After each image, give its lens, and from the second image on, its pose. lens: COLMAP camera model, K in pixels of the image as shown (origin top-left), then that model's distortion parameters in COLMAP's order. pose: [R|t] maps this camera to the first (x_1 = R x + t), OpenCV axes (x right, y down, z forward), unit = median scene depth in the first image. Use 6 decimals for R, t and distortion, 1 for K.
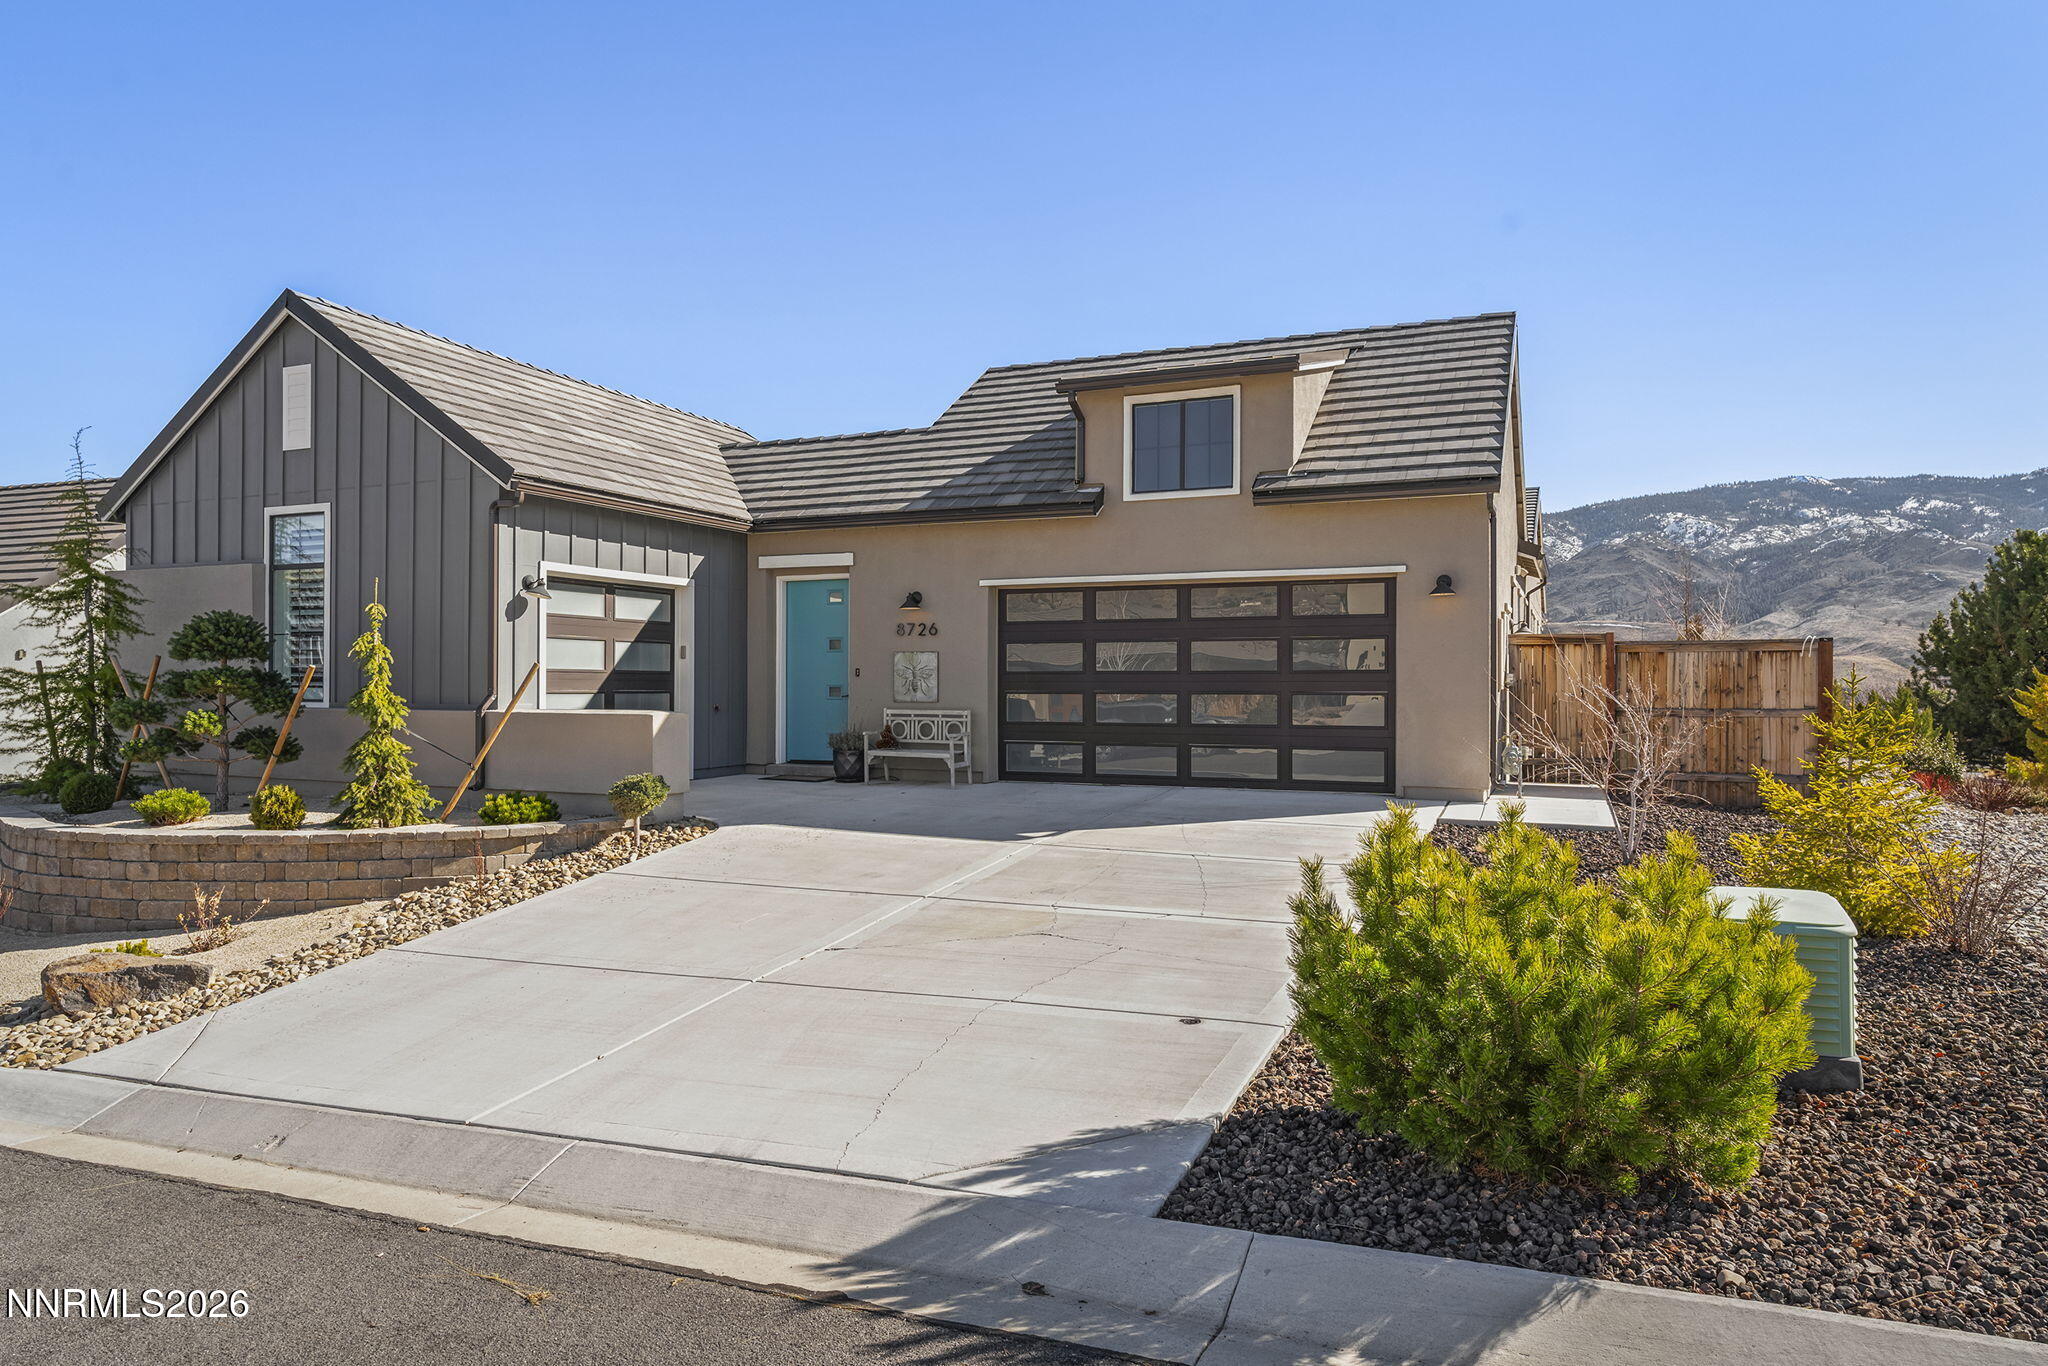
lens RADIAL K [[1256.4, 0, 1013.4], [0, 1256.4, 735.6], [0, 0, 1]] dist [0.000969, 0.000507]
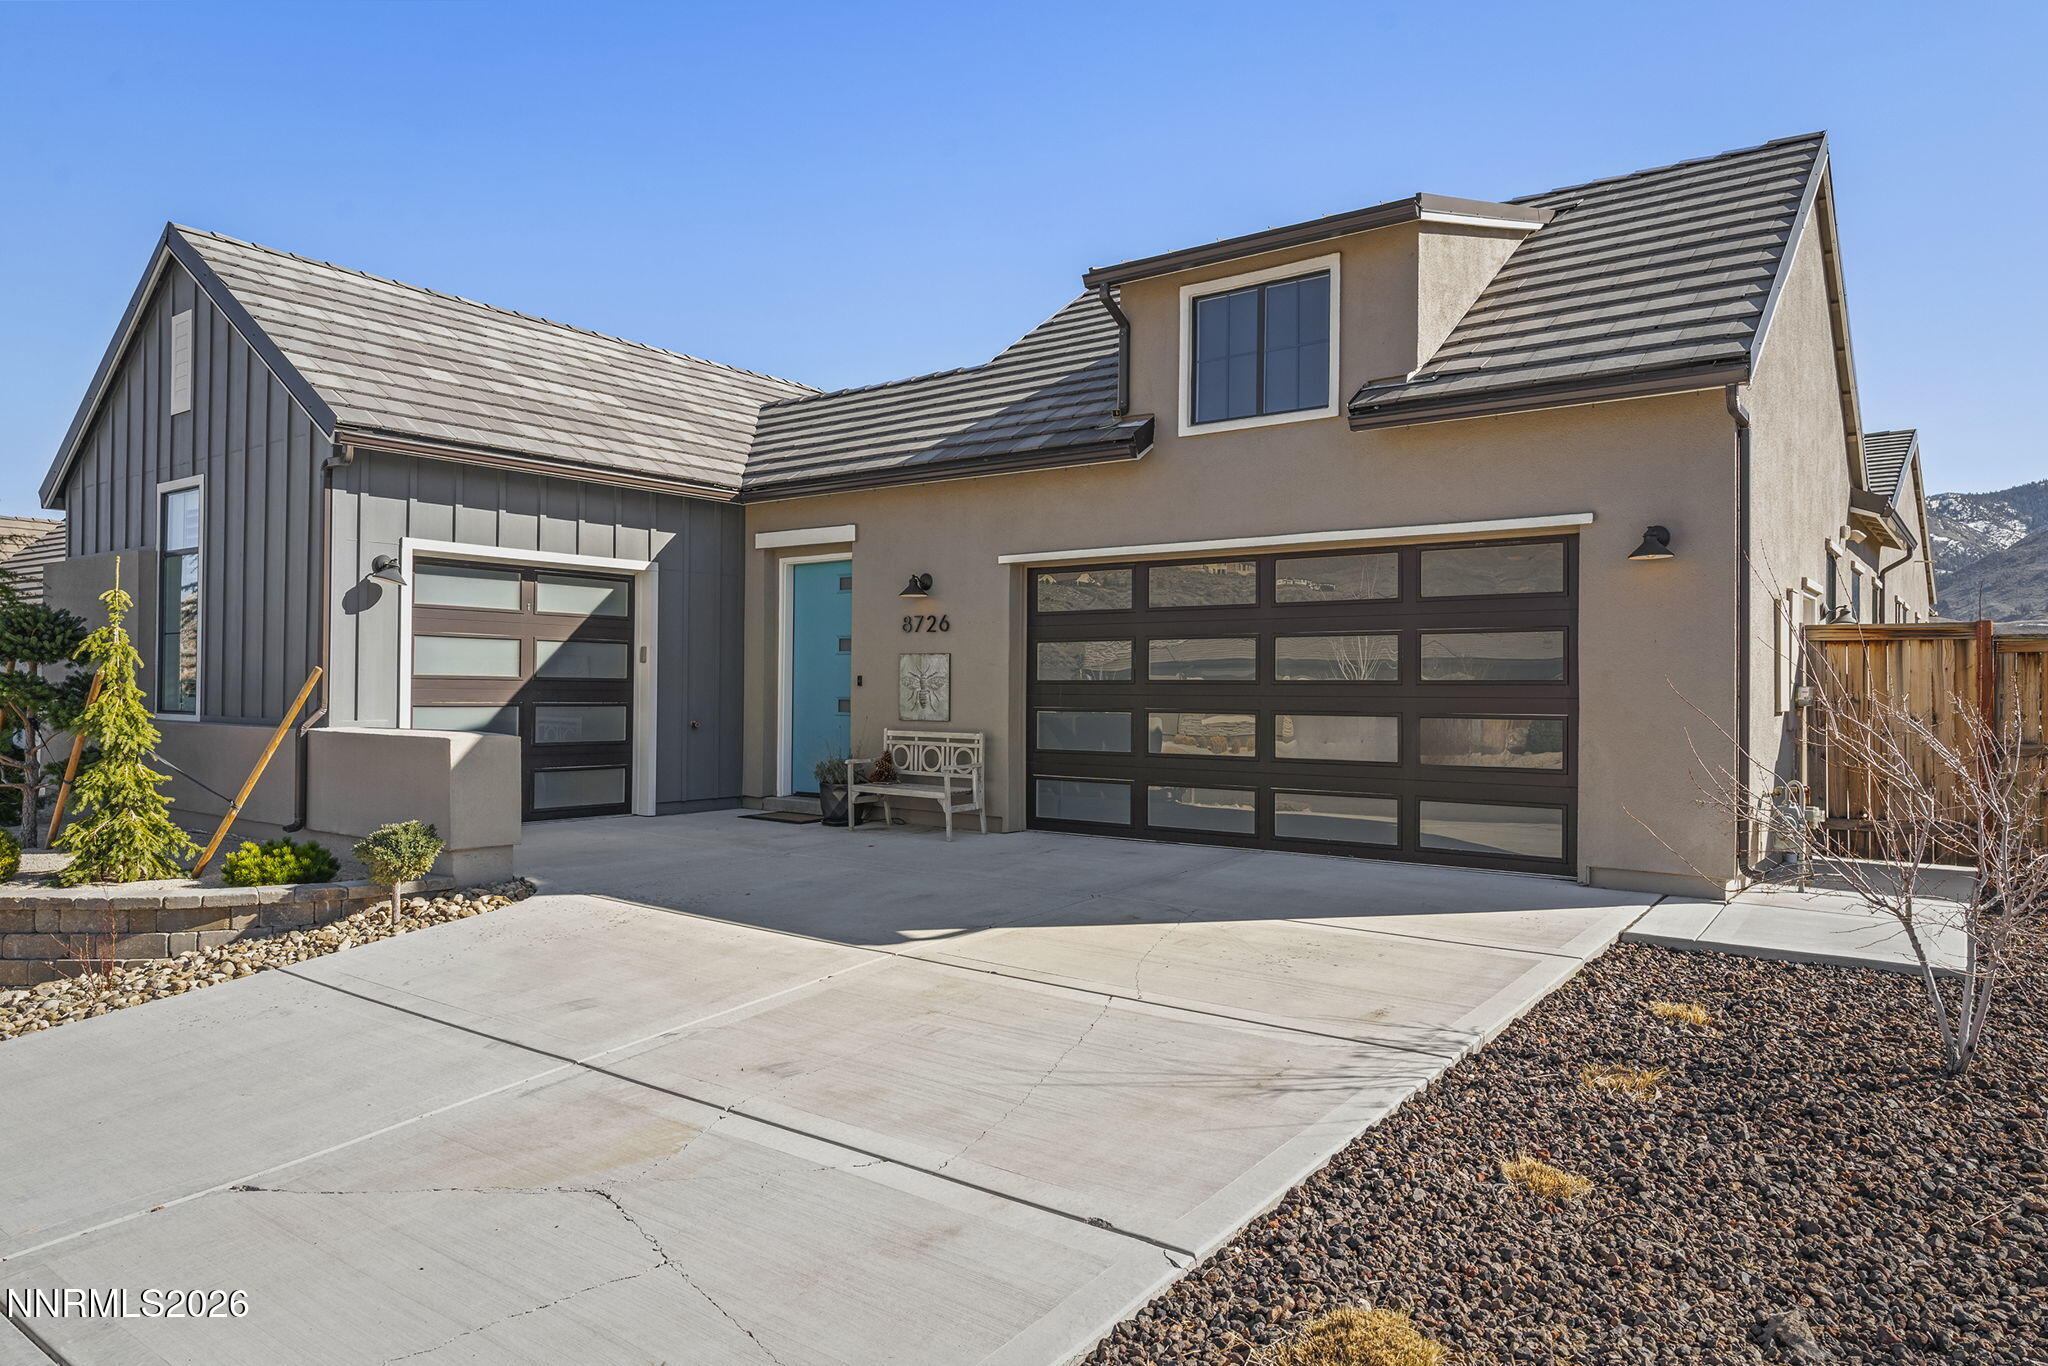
lens RADIAL K [[1296.8, 0, 1015.0], [0, 1296.8, 716.2], [0, 0, 1]] dist [0.002025, -0.002544]
pose [[0.971810, 0.010008, -0.235554, 0.170253], [-0.015116, 0.999688, -0.019887, -0.016065], [0.235282, 0.022886, 0.971658, 0.283713]]
